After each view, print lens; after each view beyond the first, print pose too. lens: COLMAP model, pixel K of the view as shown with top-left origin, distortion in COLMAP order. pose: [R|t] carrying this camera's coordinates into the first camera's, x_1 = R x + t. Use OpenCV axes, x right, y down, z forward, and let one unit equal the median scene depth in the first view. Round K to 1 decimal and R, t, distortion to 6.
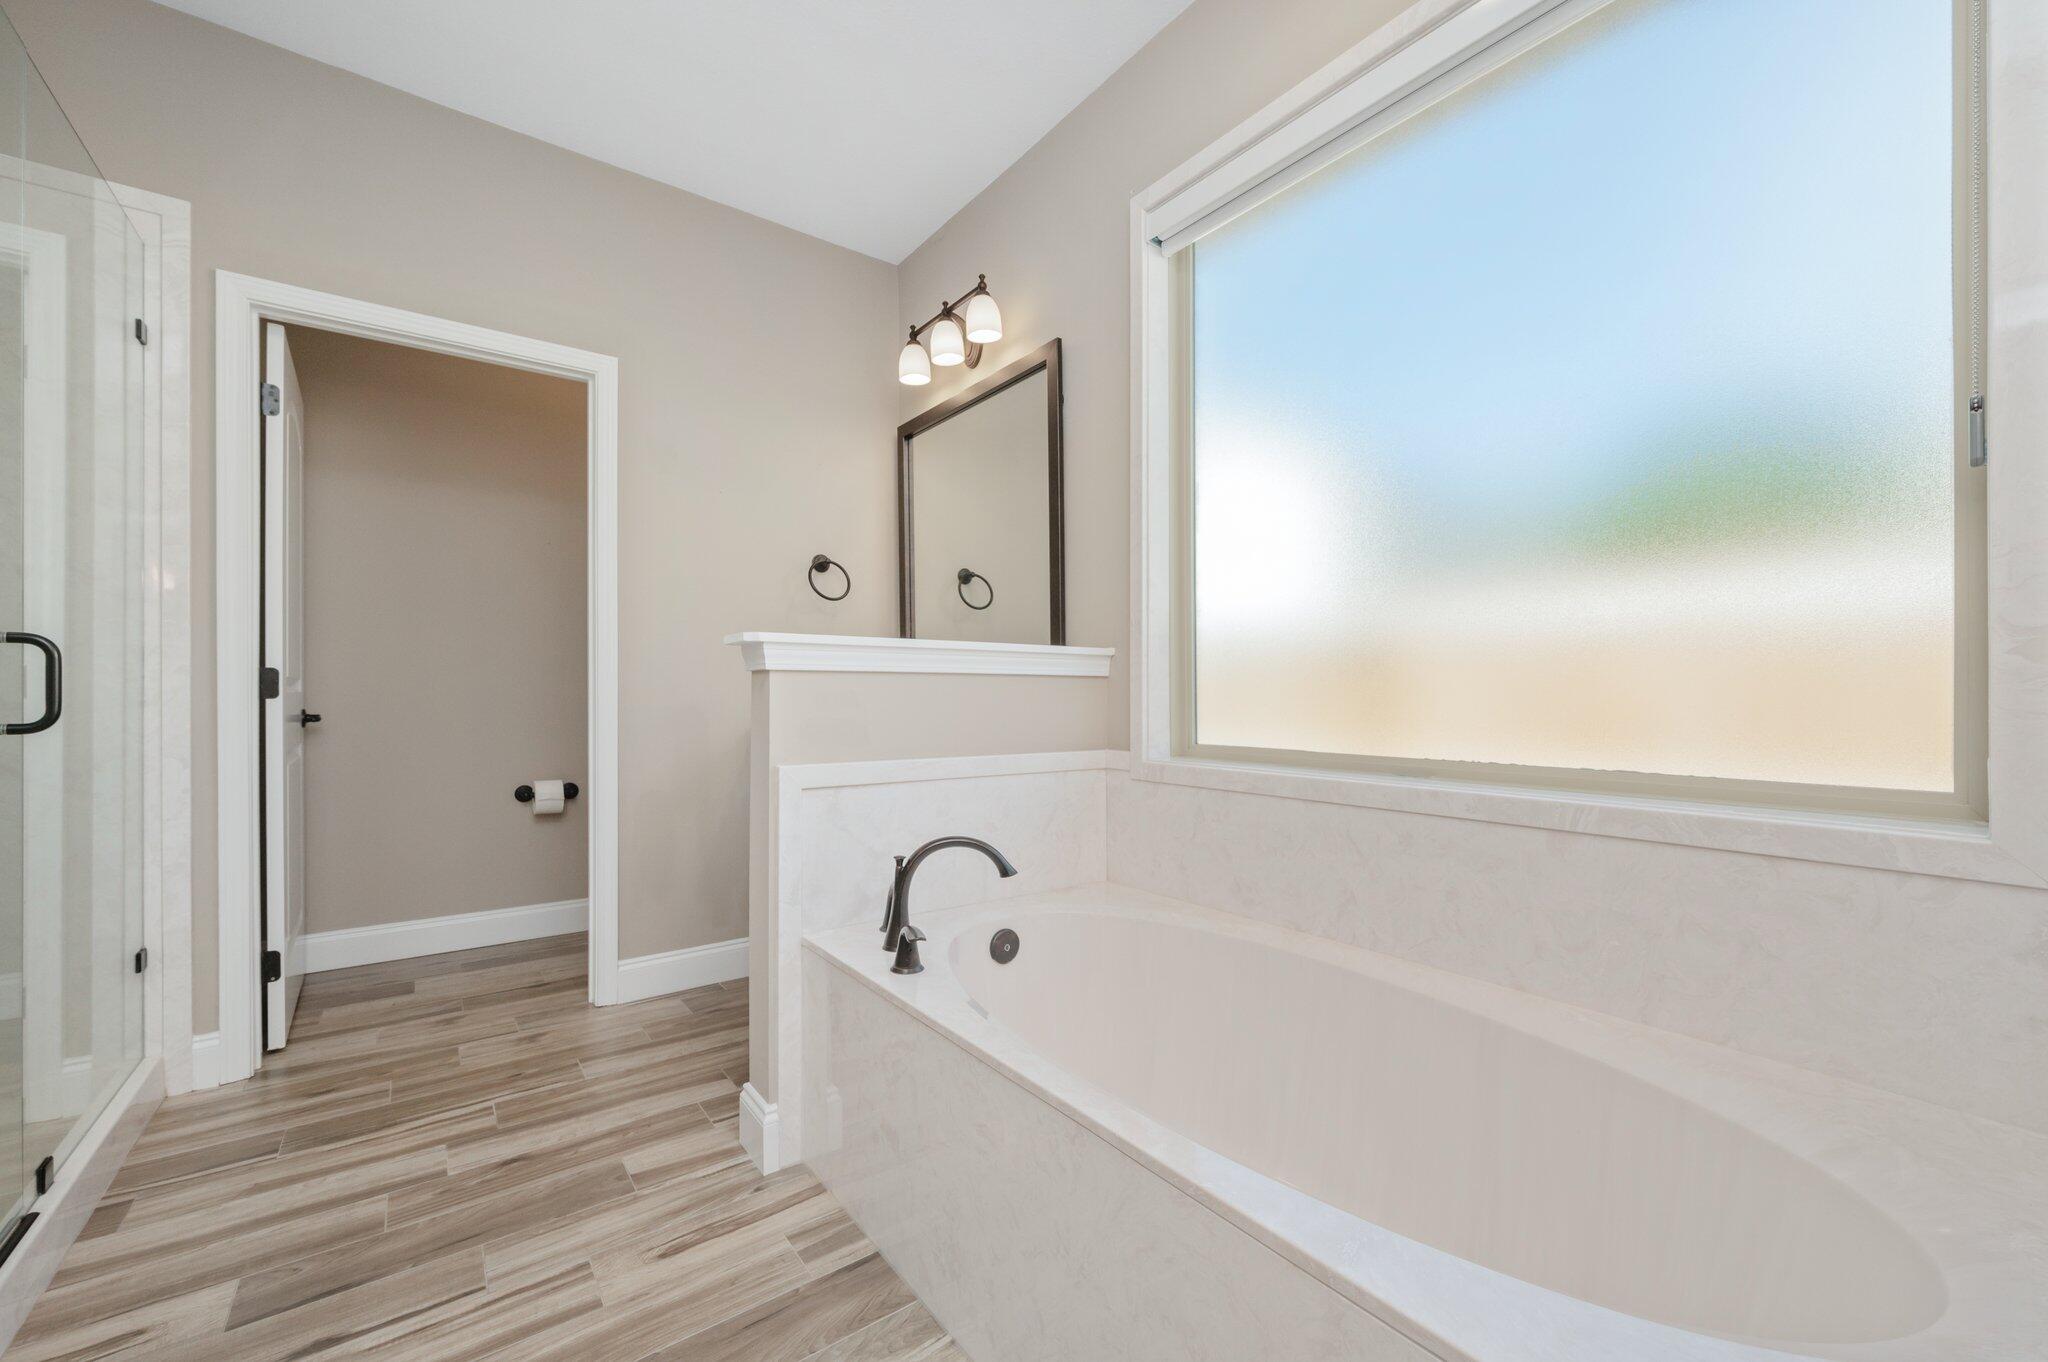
lens RADIAL K [[813.3, 0, 1027.9], [0, 813.3, 691.8], [0, 0, 1]] dist [-0.003212, 0.000252]
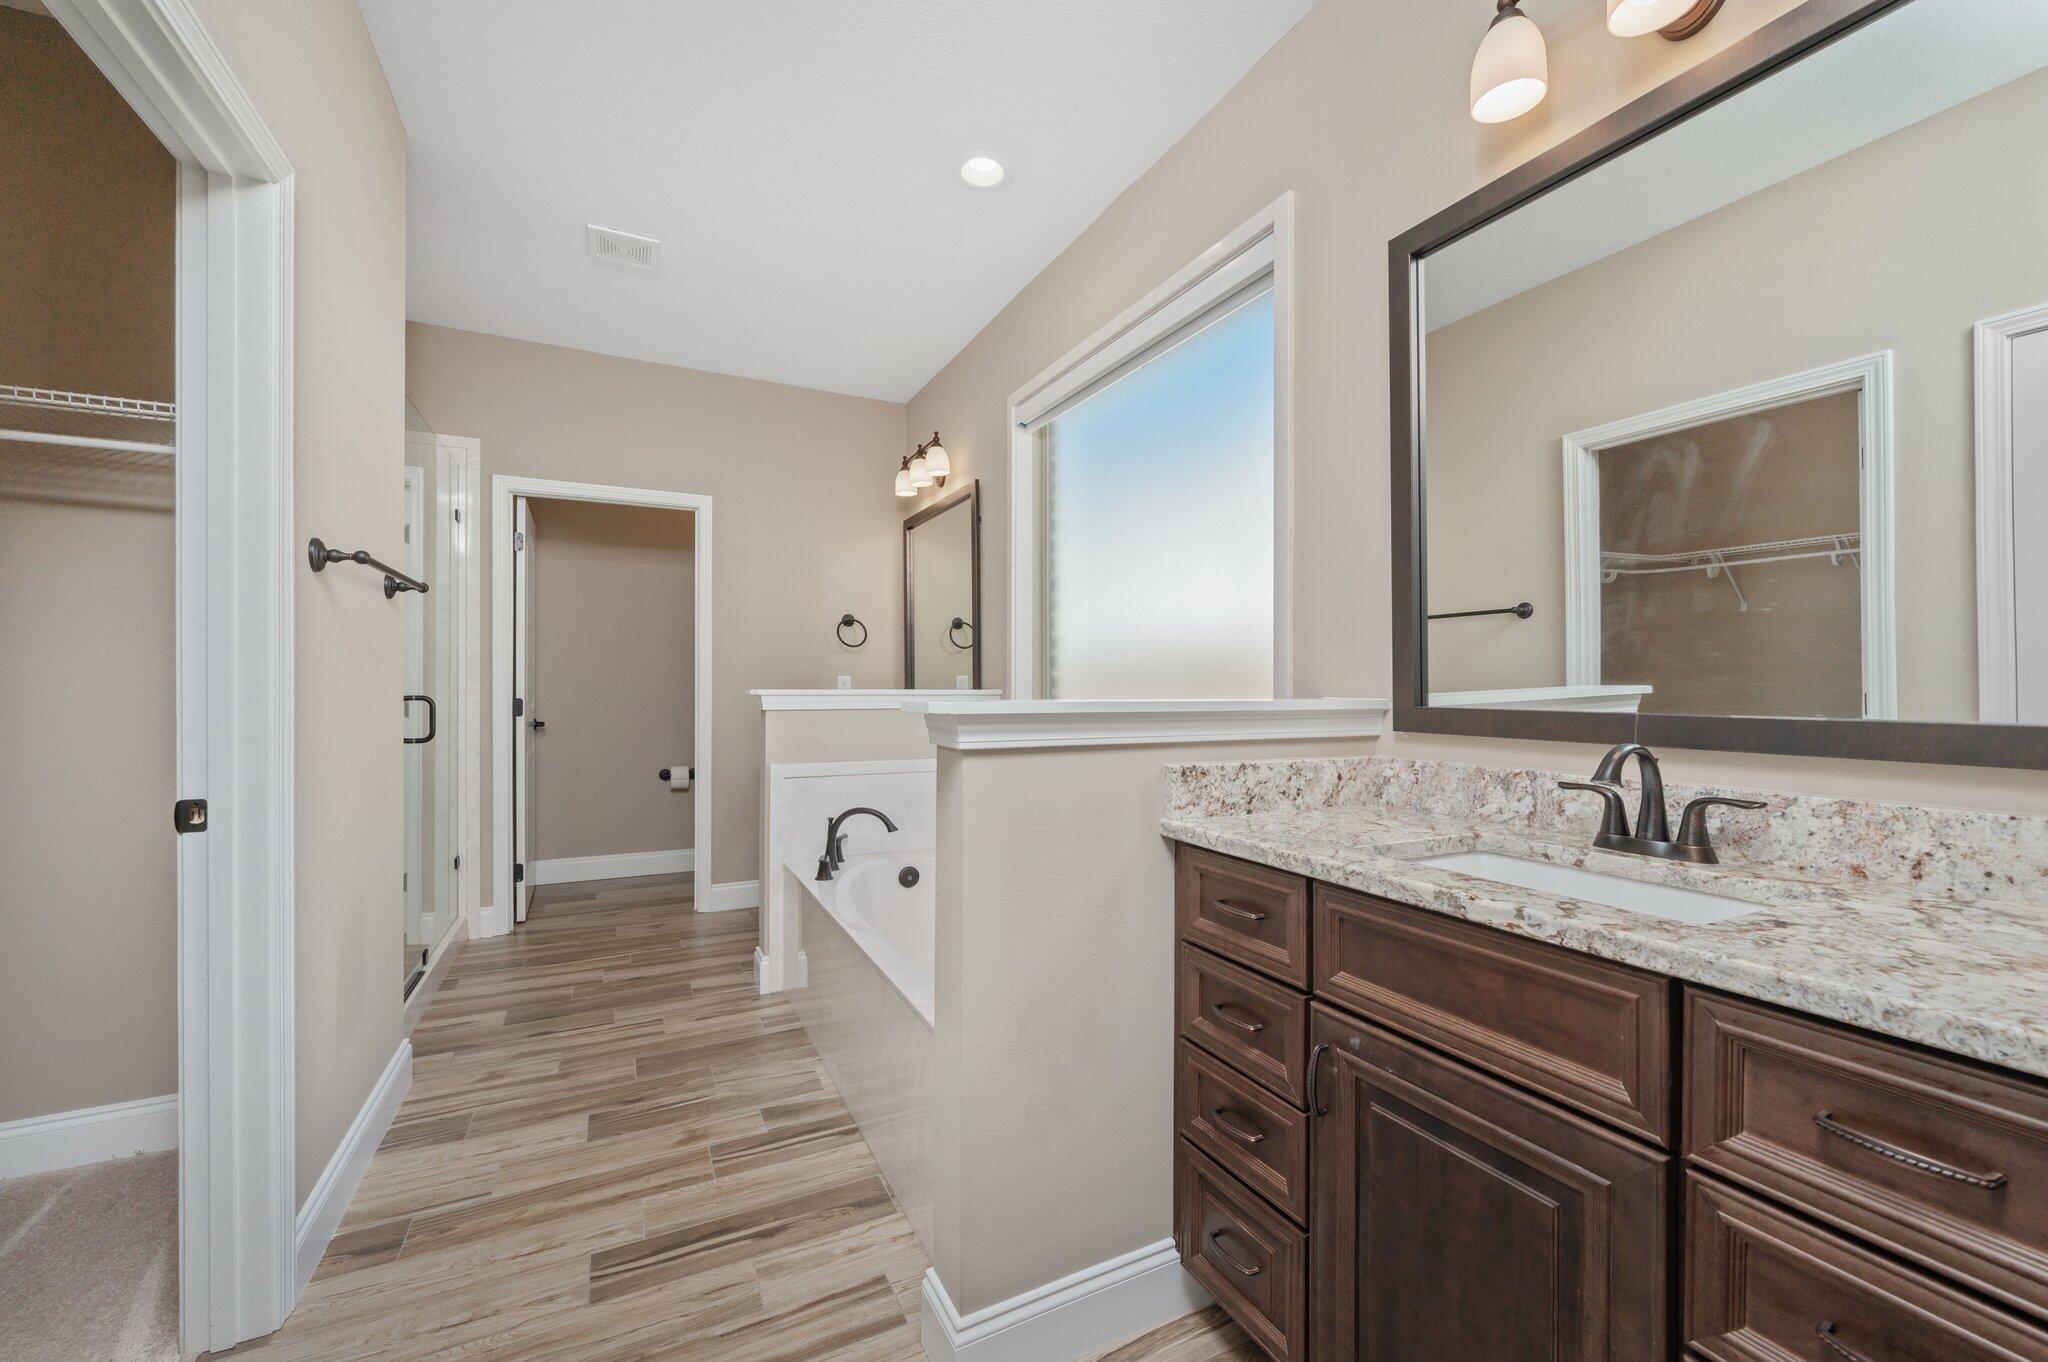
lens RADIAL K [[813.3, 0, 1023.4], [0, 813.3, 679.8], [0, 0, 1]] dist [-0.003212, 0.000252]
pose [[0.982813, 0.003427, -0.184570, 0.467065], [-0.003310, 0.999994, 0.000942, -0.080300], [0.184572, -0.000314, 0.982819, -0.530267]]
